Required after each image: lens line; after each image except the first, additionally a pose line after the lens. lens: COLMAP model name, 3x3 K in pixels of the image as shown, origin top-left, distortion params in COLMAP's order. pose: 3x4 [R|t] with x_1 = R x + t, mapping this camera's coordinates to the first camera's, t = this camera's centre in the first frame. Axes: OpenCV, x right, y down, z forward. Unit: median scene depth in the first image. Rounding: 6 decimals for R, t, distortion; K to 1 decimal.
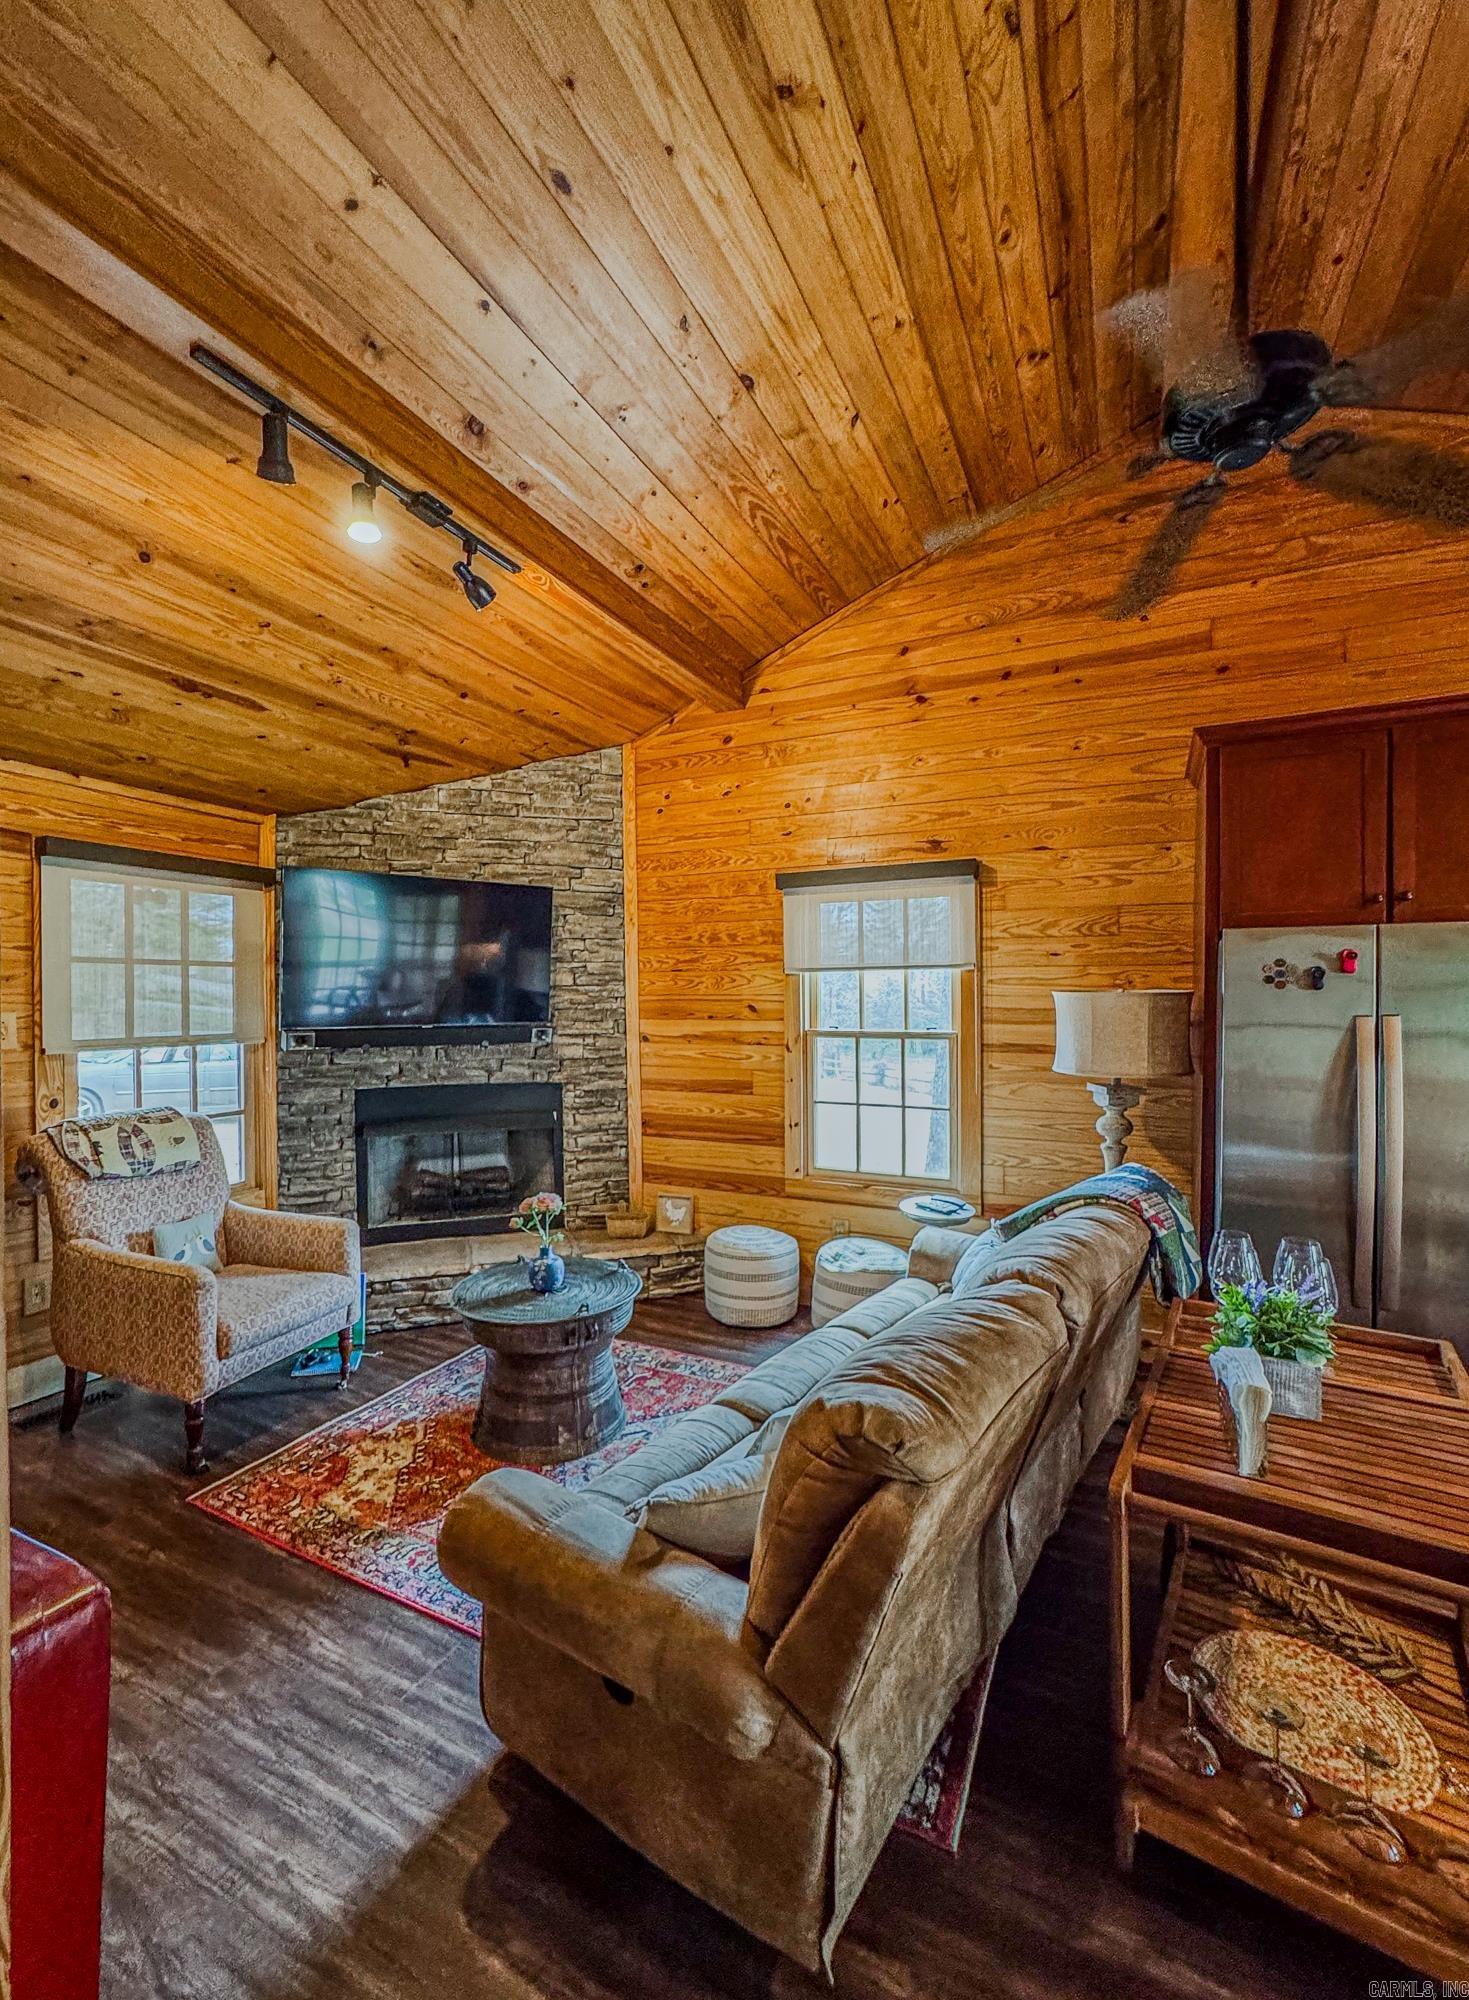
lens RADIAL K [[823.0, 0, 748.1], [0, 823.0, 995.4], [0, 0, 1]] dist [-0.006289, 0.003774]
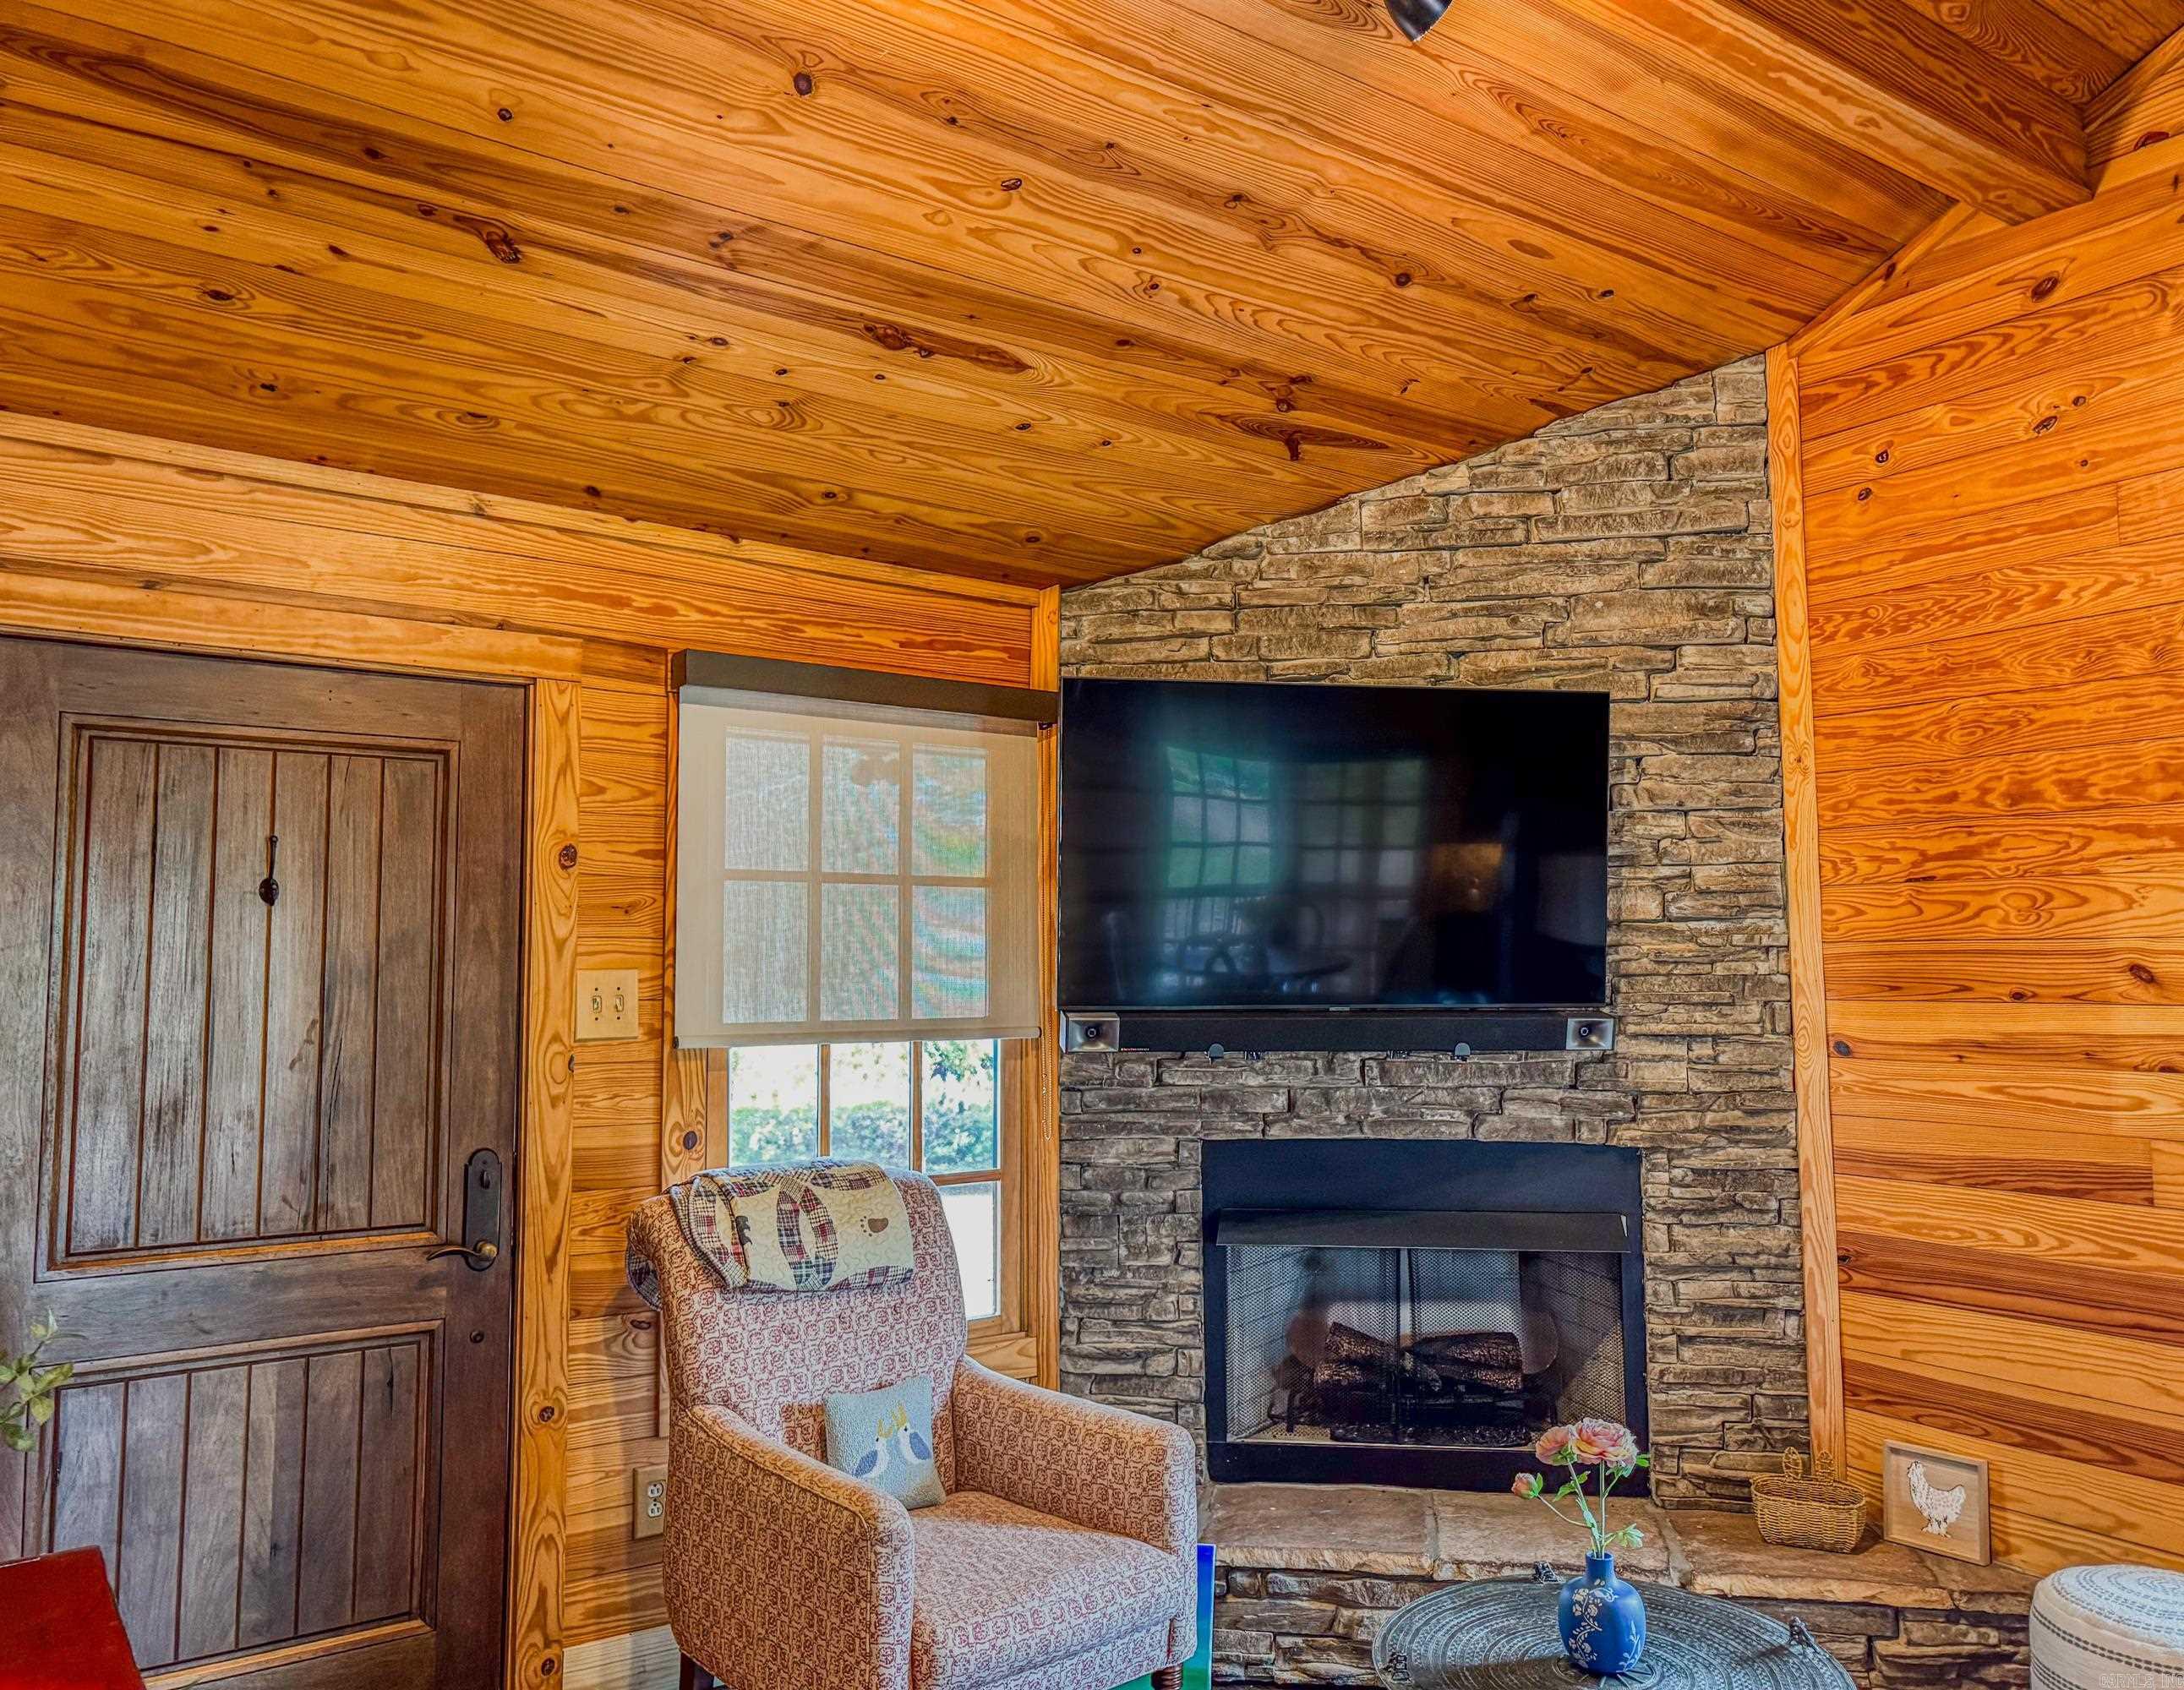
lens RADIAL K [[1715.3, 0, 1207.5], [0, 1715.3, 834.4], [0, 0, 1]] dist [0.005302, 0.006847]
pose [[0.890798, -0.033830, -0.453138, -0.019035], [-0.000404, 0.997165, -0.075240, 0.012761], [0.454398, 0.067207, 0.888260, 0.111151]]
